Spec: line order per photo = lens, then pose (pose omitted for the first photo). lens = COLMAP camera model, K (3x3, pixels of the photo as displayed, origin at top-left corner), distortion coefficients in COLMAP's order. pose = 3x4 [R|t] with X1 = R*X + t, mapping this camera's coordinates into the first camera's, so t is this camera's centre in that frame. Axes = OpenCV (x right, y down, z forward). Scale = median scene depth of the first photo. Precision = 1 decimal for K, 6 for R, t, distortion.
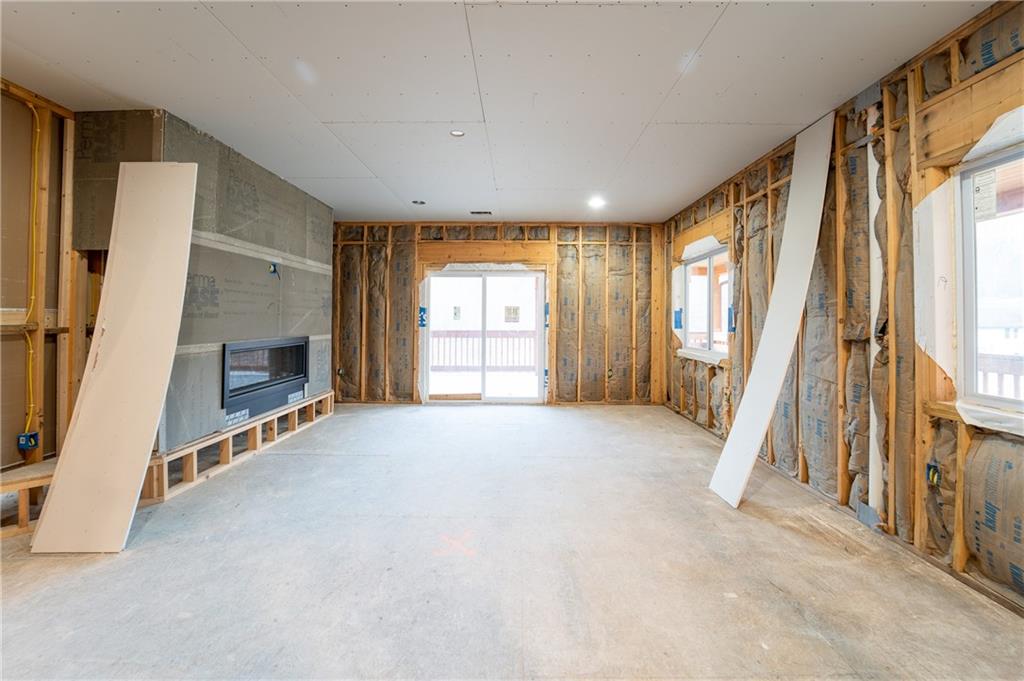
lens RADIAL K [[418.2, 0, 506.2], [0, 418.2, 311.8], [0, 0, 1]] dist [-0.013437, -0.000260]
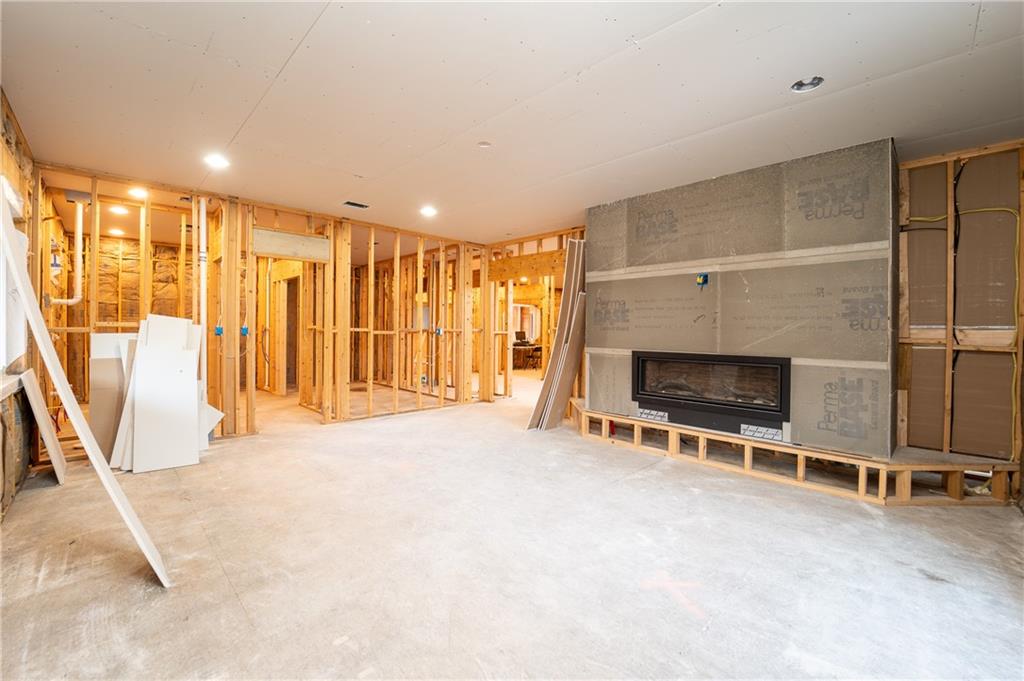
lens RADIAL K [[418.2, 0, 515.3], [0, 418.2, 333.8], [0, 0, 1]] dist [-0.013437, -0.000260]
pose [[-0.681060, -0.002458, -0.732223, 0.536202], [-0.001005, 0.999997, -0.002422, 0.028664], [0.732227, -0.000914, -0.681061, 1.658253]]
